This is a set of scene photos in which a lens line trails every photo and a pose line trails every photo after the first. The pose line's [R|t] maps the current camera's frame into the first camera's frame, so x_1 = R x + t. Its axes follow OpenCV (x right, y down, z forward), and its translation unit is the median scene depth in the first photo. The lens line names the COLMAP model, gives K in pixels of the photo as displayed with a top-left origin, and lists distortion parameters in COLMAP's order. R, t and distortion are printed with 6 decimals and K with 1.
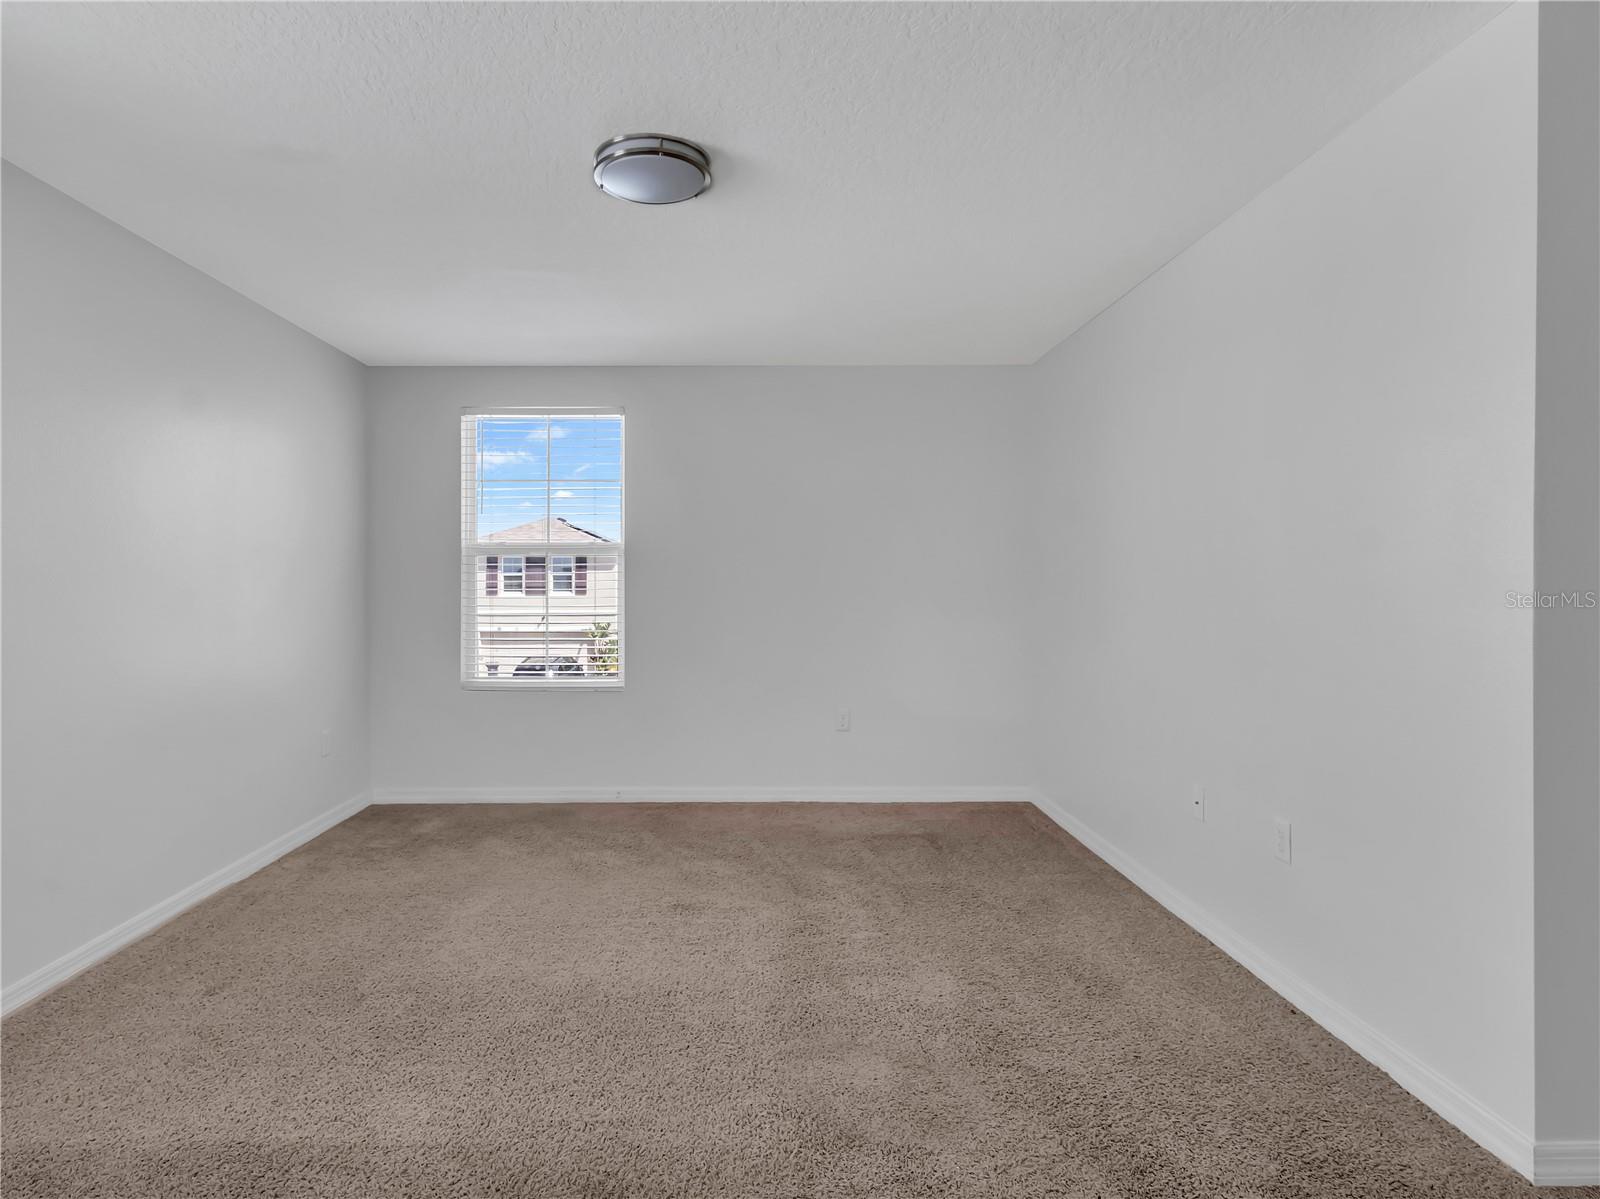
lens RADIAL K [[854.1, 0, 797.3], [0, 854.1, 561.2], [0, 0, 1]] dist [0.002560, 0.000764]
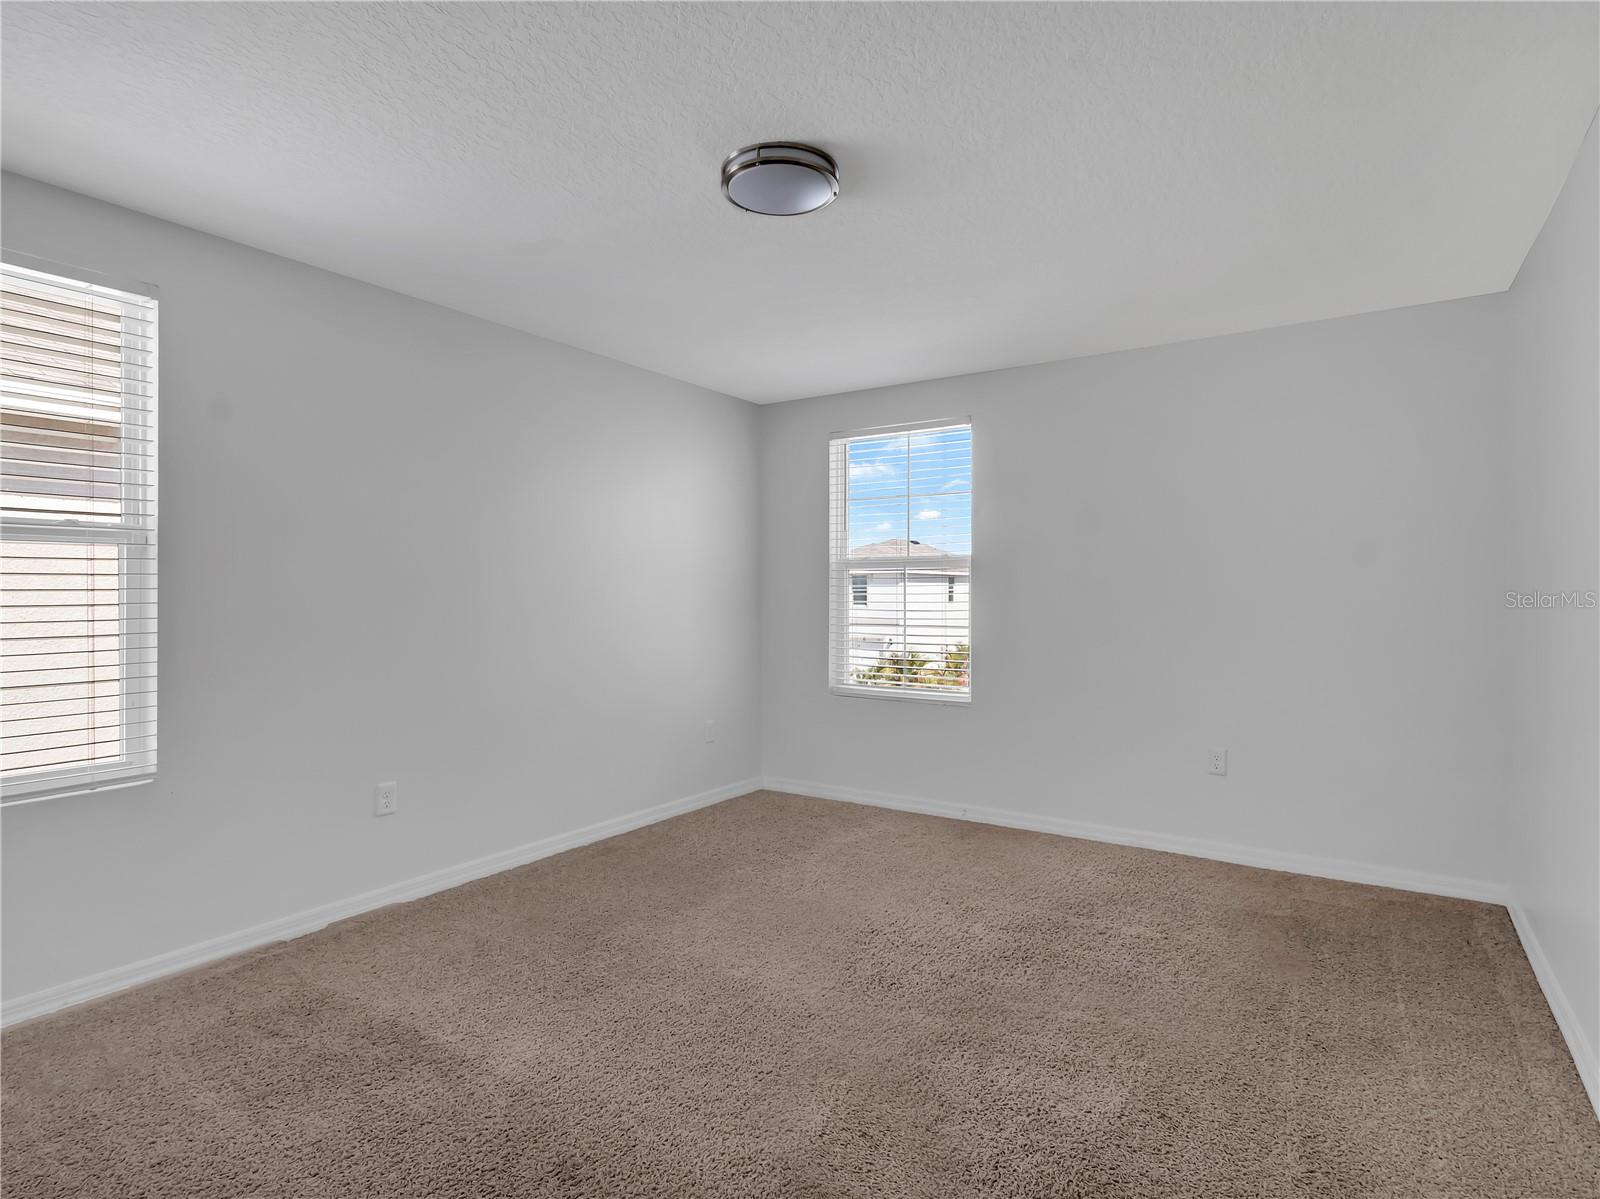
lens RADIAL K [[857.6, 0, 844.6], [0, 857.6, 574.9], [0, 0, 1]] dist [0.003940, 0.000883]
pose [[0.832395, -0.011319, -0.554068, 0.222360], [0.010275, 0.999935, -0.004990, 0.005078], [0.554088, -0.001540, 0.832457, 0.107939]]
